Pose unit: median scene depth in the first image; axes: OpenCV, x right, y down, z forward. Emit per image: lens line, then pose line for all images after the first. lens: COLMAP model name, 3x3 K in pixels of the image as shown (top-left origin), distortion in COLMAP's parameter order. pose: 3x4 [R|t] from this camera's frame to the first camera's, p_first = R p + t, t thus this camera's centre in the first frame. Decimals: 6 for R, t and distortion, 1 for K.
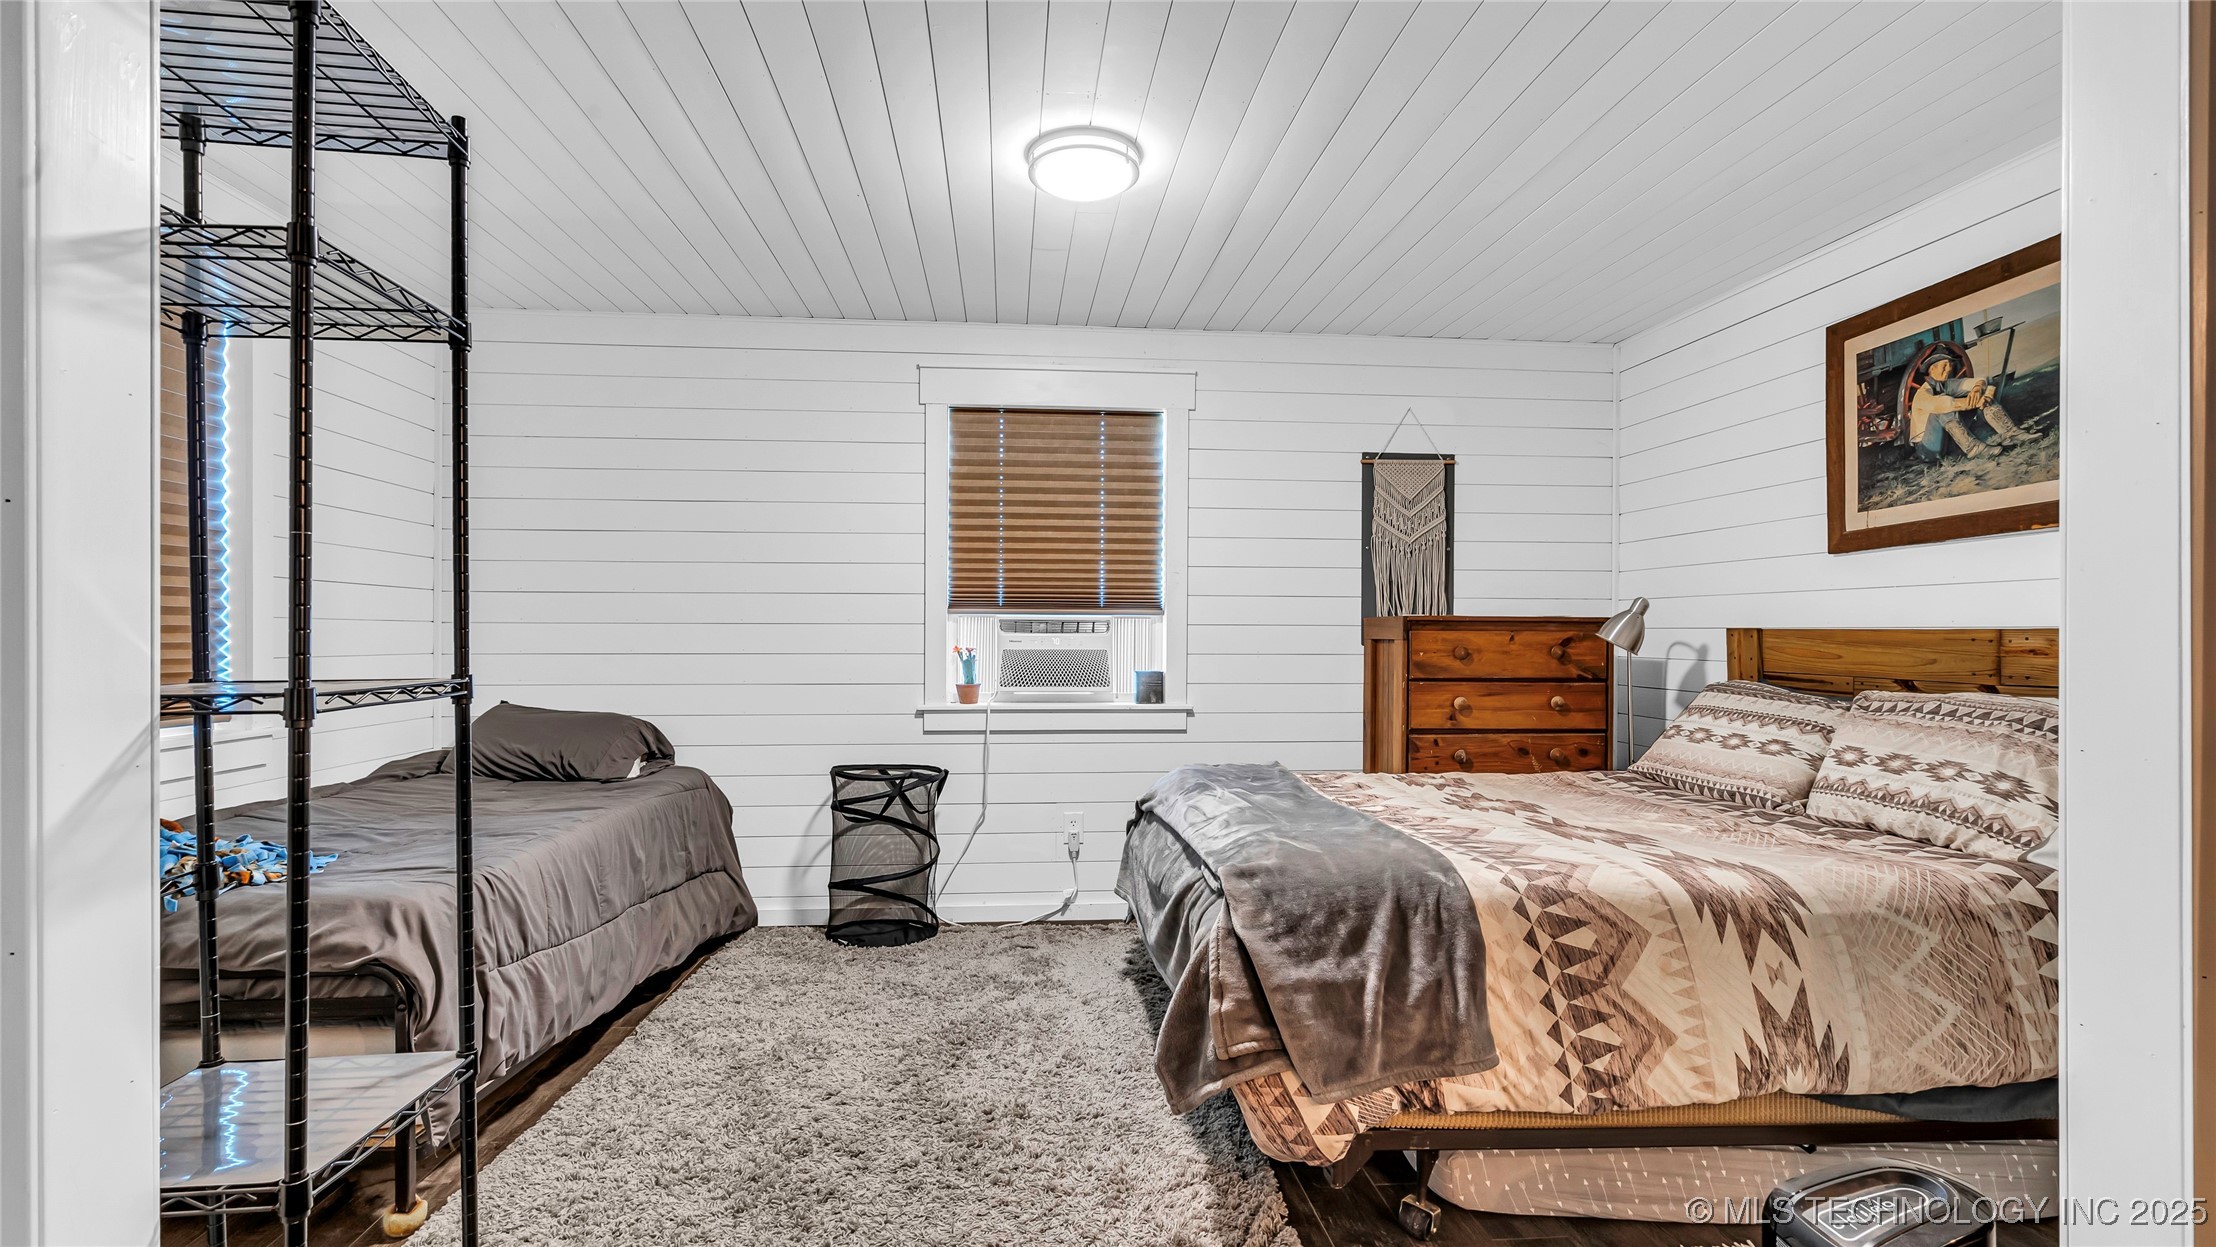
lens RADIAL K [[1029.9, 0, 1098.6], [0, 1029.9, 601.7], [0, 0, 1]] dist [-0.000961, 0.000388]
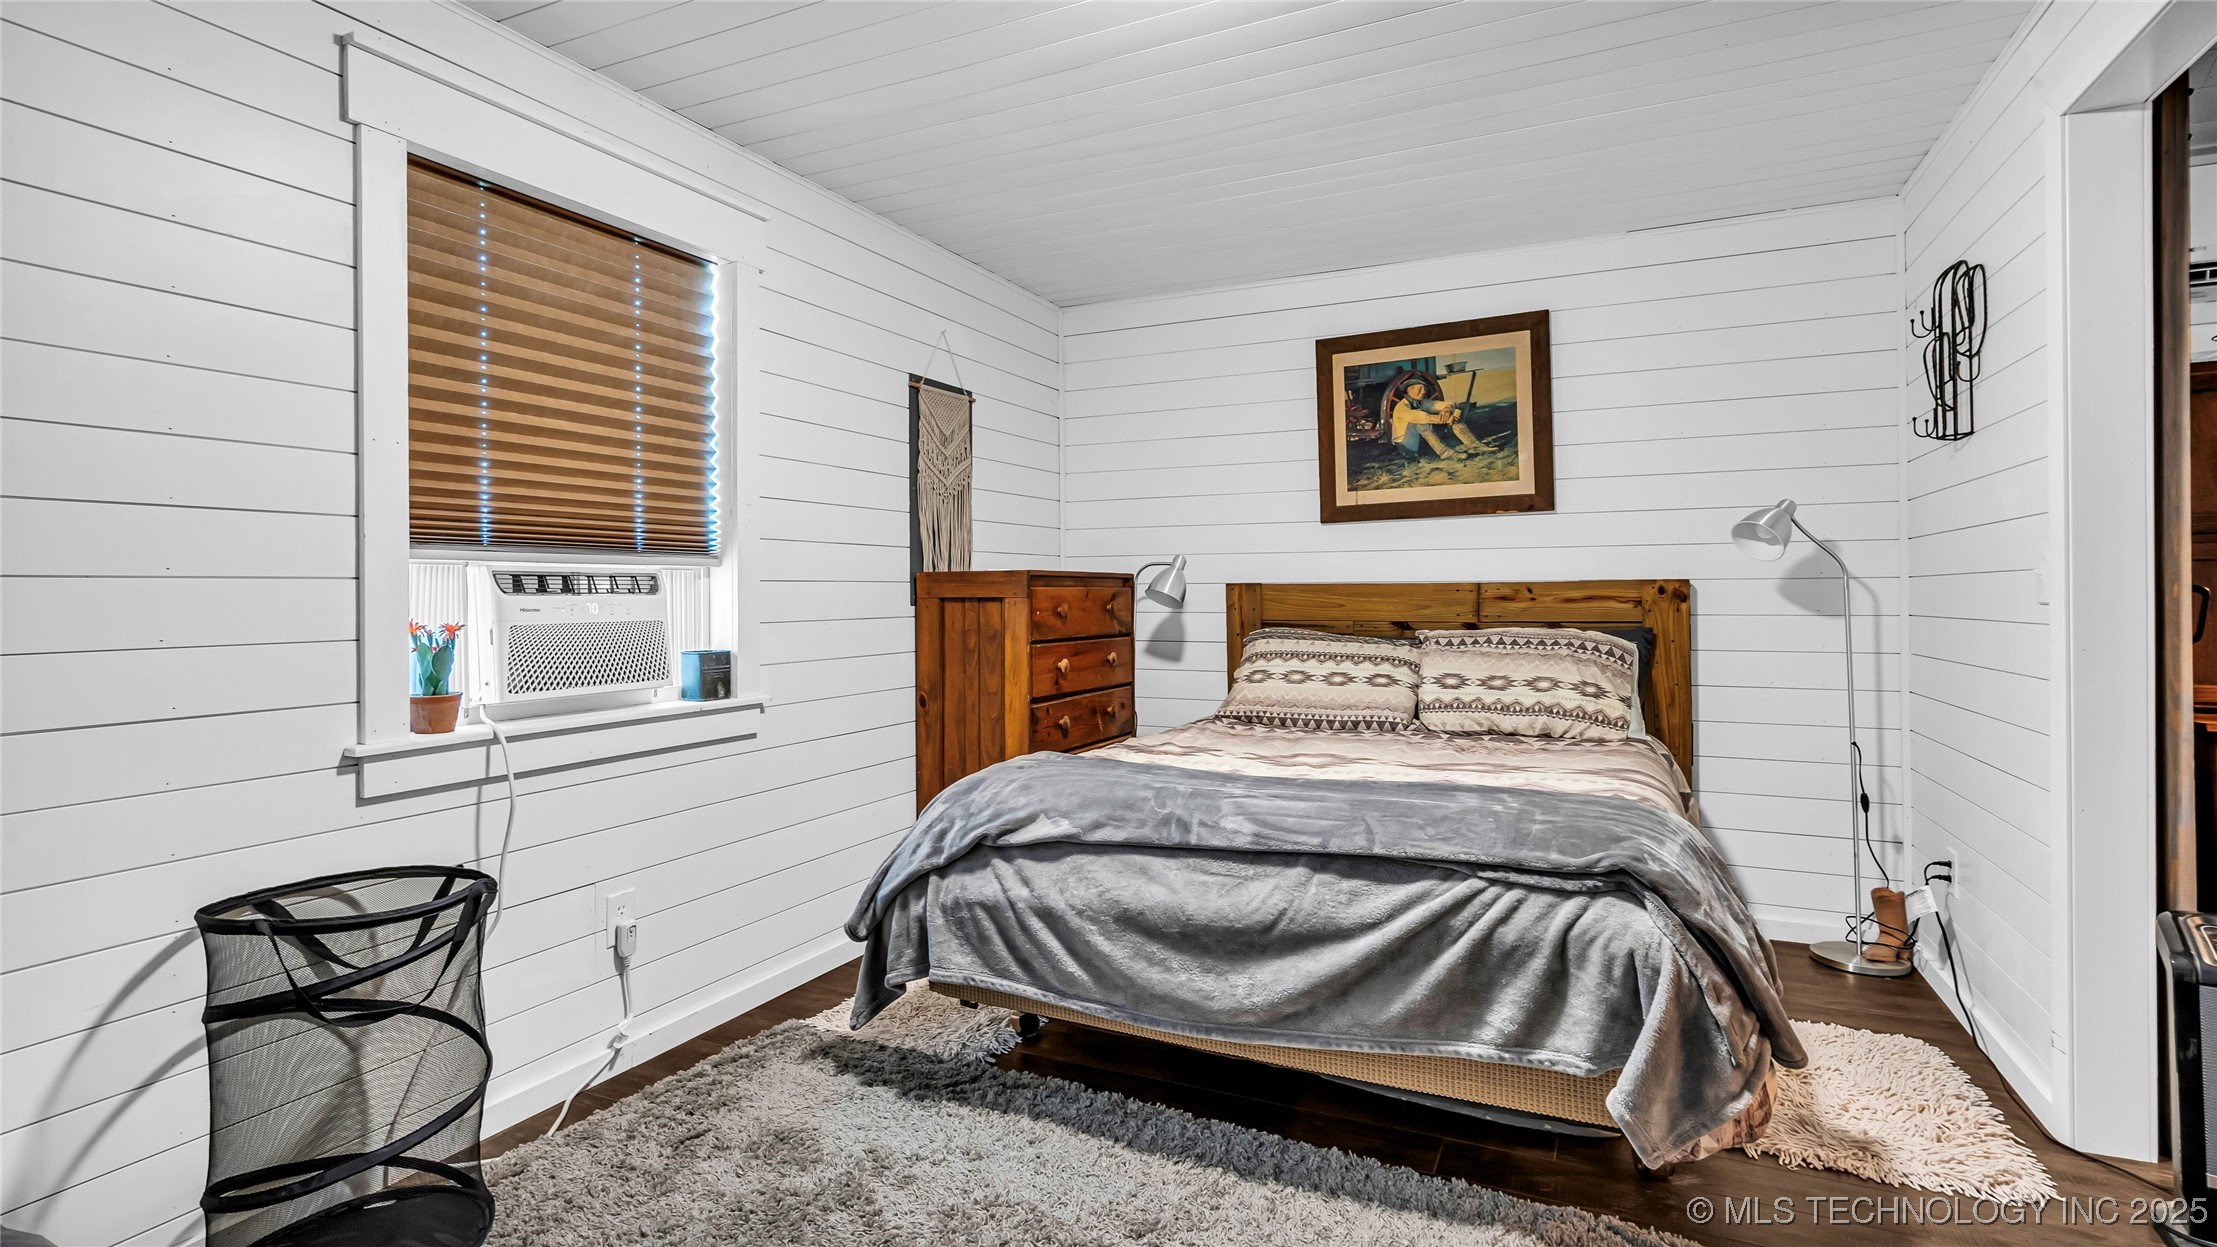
lens RADIAL K [[1068.8, 0, 1105.1], [0, 1068.8, 567.8], [0, 0, 1]] dist [-0.000140, 0.000376]
pose [[0.516121, 0.010947, 0.856446, -0.527915], [-0.016932, 0.999853, -0.002576, 0.015148], [-0.856348, -0.013172, 0.516230, 0.555405]]
